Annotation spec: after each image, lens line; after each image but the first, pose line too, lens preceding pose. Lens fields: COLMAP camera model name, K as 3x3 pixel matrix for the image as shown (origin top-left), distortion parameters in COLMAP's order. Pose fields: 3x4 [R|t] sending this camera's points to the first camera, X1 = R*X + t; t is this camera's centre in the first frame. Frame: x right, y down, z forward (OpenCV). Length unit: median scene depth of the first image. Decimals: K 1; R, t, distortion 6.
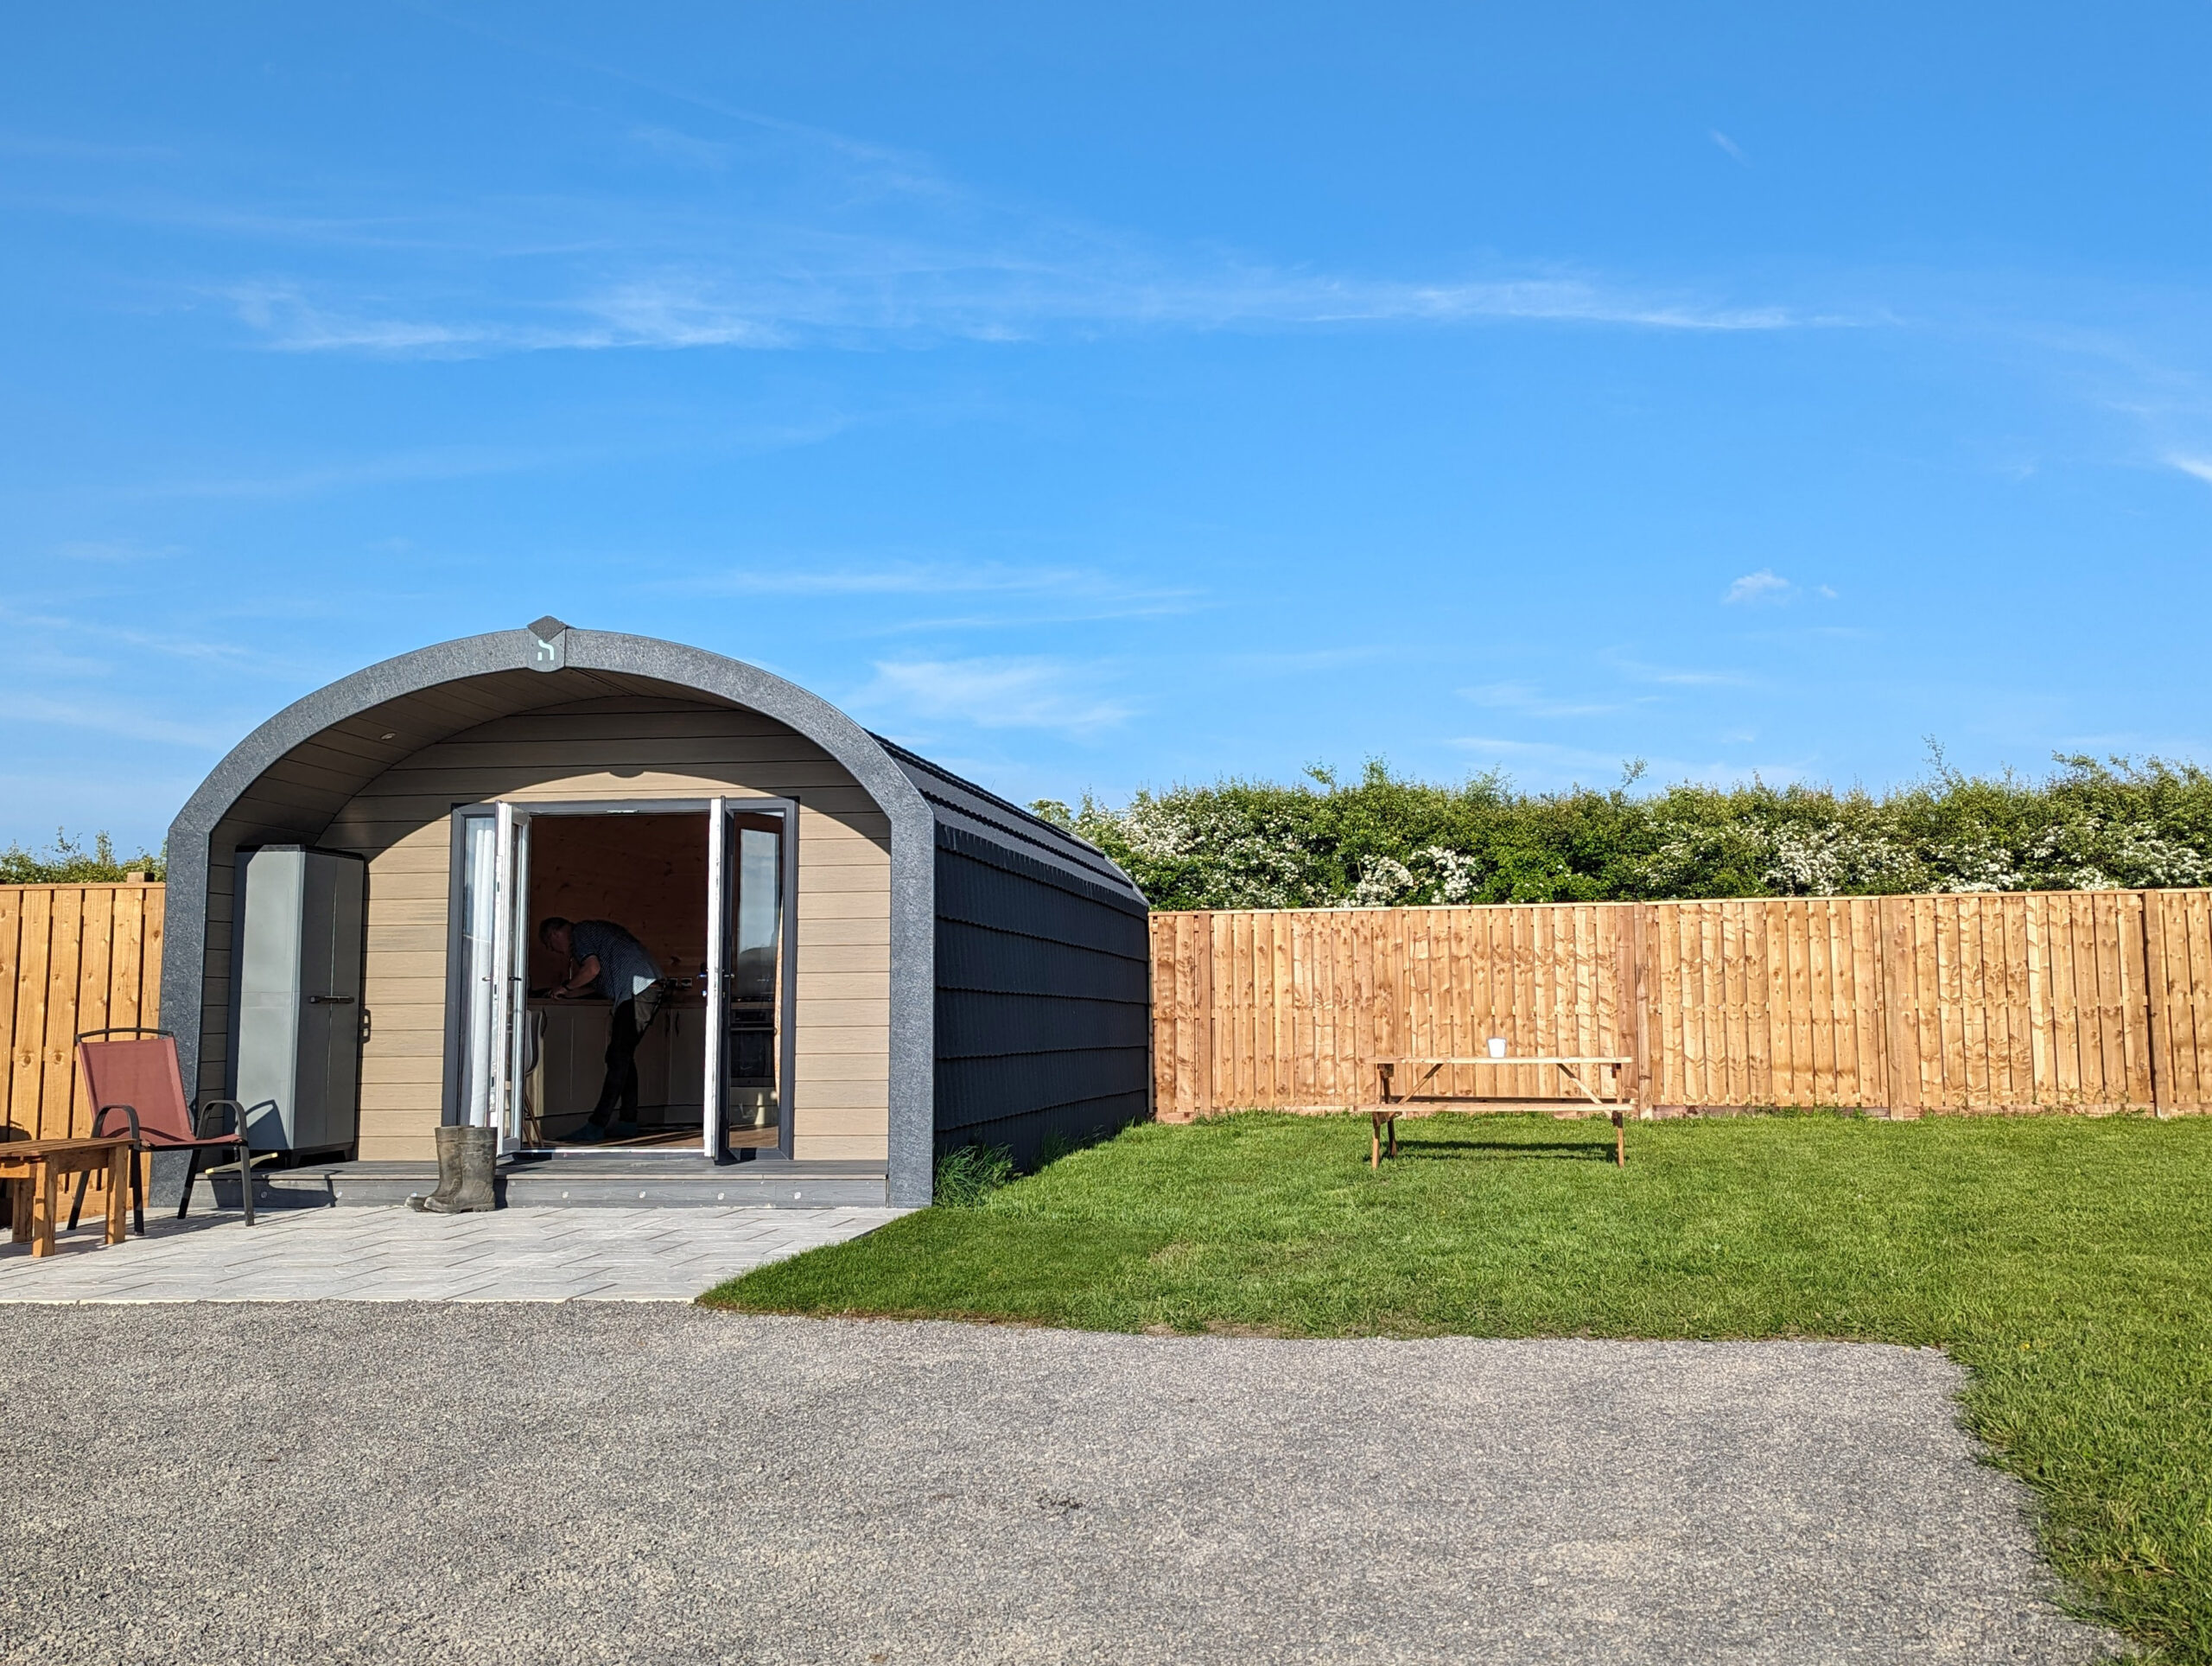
lens RADIAL K [[1933.1, 0, 1106.0], [0, 1933.1, 833.0], [0, 0, 1]] dist [-0.005712, -0.010118]
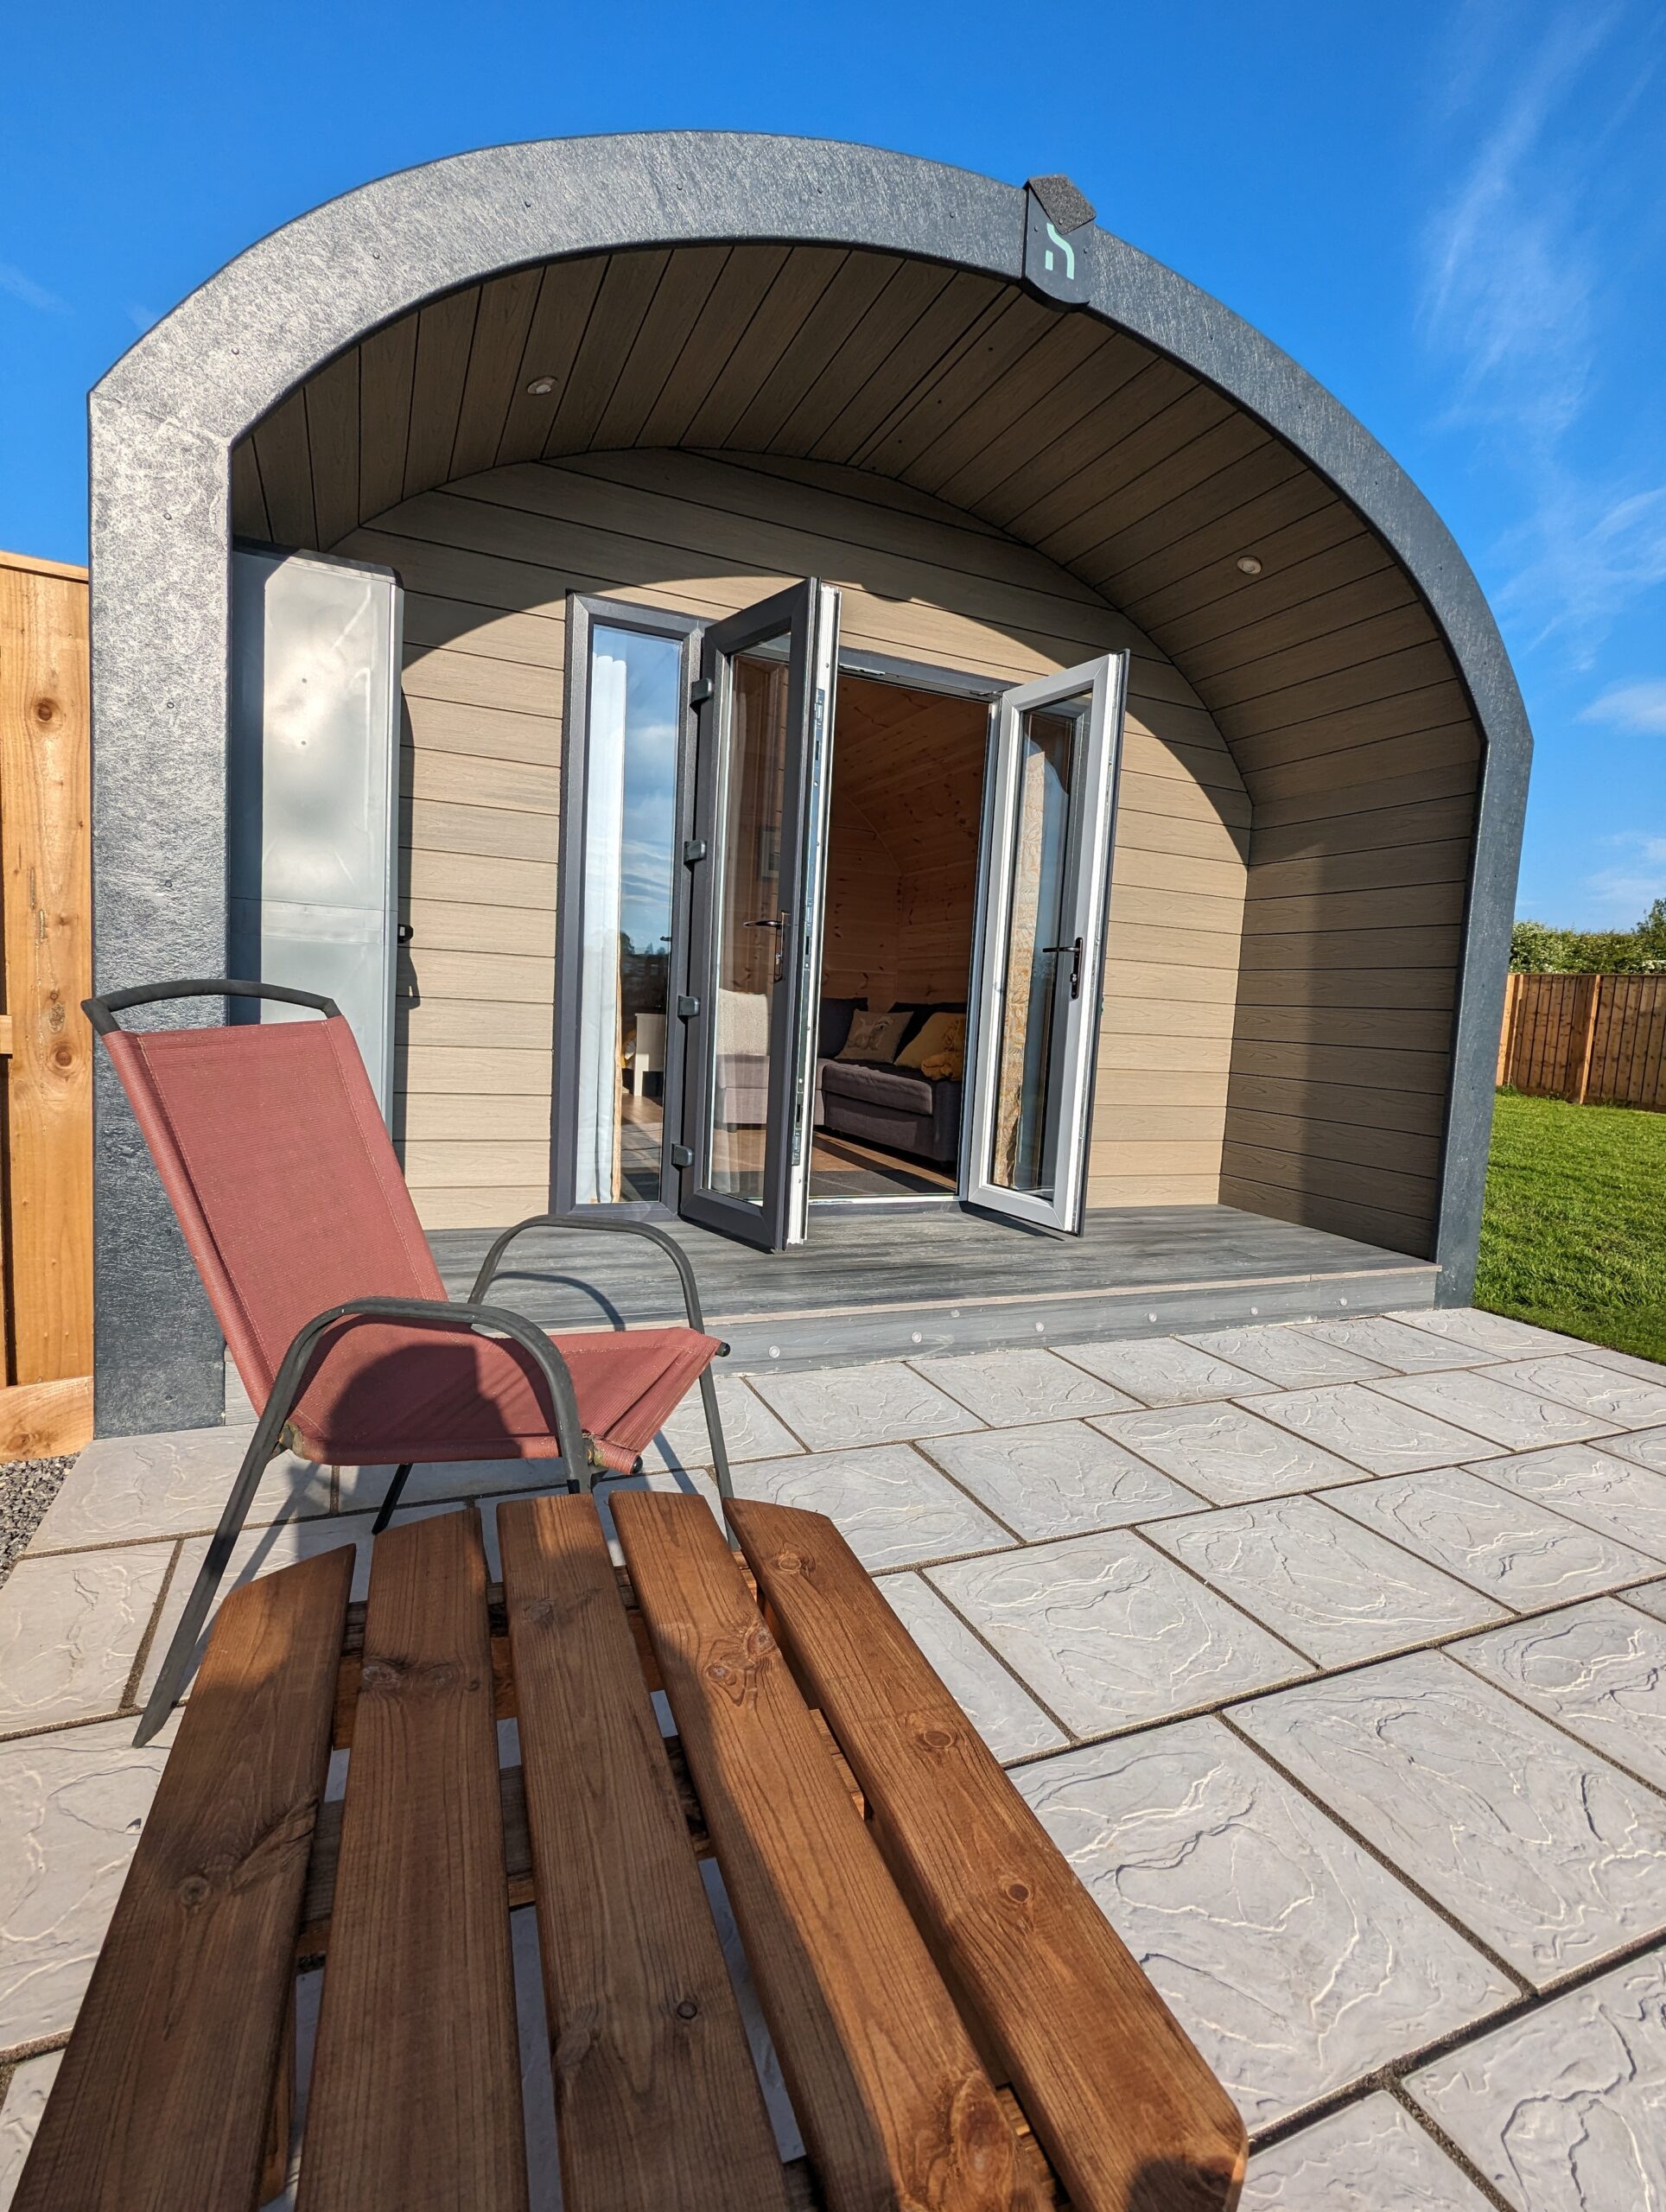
lens RADIAL K [[1048.2, 0, 835.4], [0, 1048.2, 1117.0], [0, 0, 1]] dist [-0.002719, 0.000844]
pose [[0.865961, 0.005112, 0.500085, -0.464980], [-0.106516, 0.978890, 0.174440, 0.077735], [-0.488636, -0.204325, 0.848225, 0.752698]]
